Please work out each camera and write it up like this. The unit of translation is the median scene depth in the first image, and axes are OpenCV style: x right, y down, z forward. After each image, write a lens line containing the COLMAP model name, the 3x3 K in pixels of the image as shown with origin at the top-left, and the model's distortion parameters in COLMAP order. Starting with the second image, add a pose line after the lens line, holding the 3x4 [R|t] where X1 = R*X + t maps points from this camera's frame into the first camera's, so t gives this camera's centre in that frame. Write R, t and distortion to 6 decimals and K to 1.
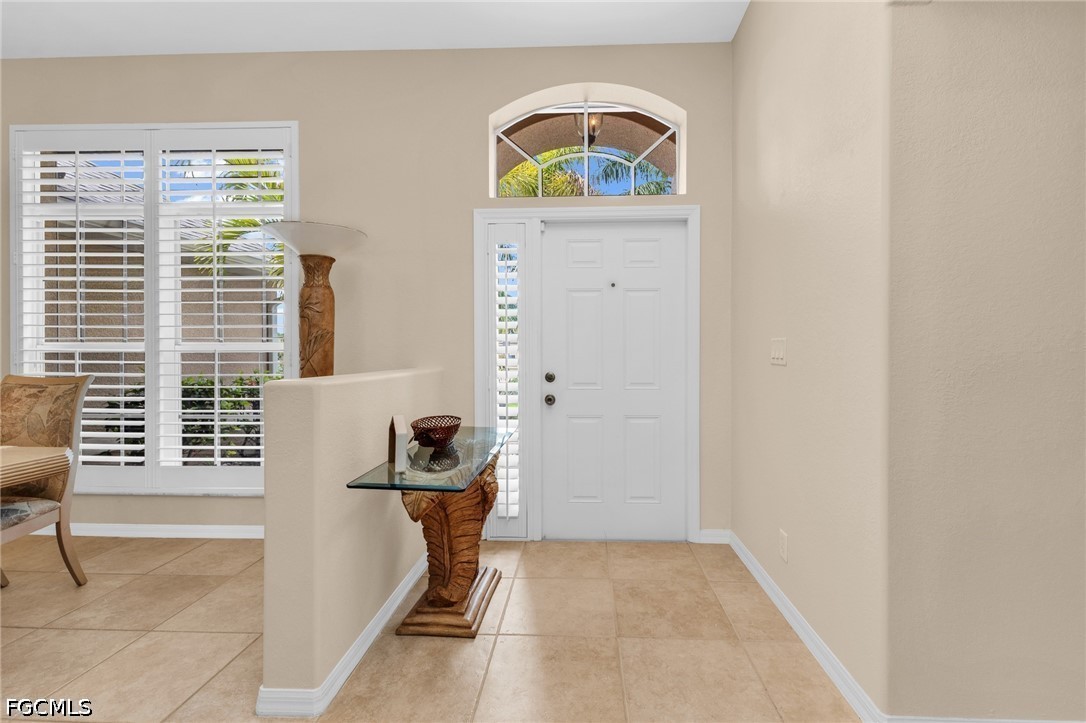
lens RADIAL K [[467.8, 0, 543.5], [0, 467.8, 350.7], [0, 0, 1]] dist [0.011624, -0.004763]
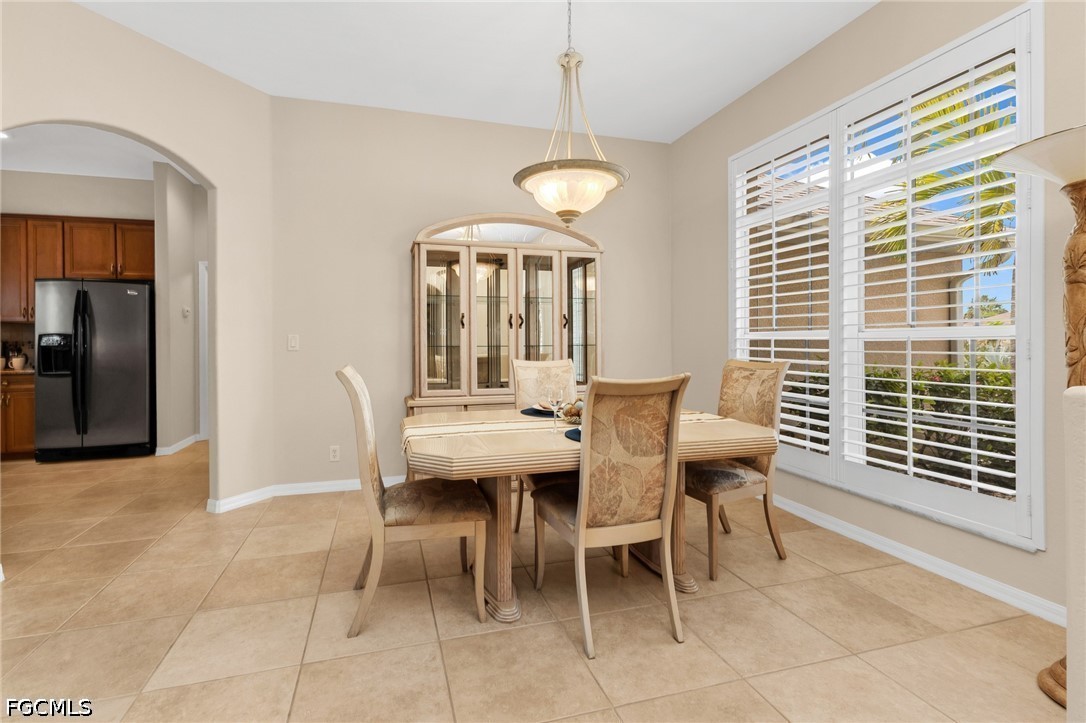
lens RADIAL K [[495.7, 0, 519.8], [0, 495.7, 342.6], [0, 0, 1]] dist [0.003215, -0.000102]
pose [[0.328718, 0.002569, -0.944425, -0.087861], [0.004260, 0.999982, 0.004202, 0.001567], [0.944419, -0.005404, 0.328701, 0.056041]]
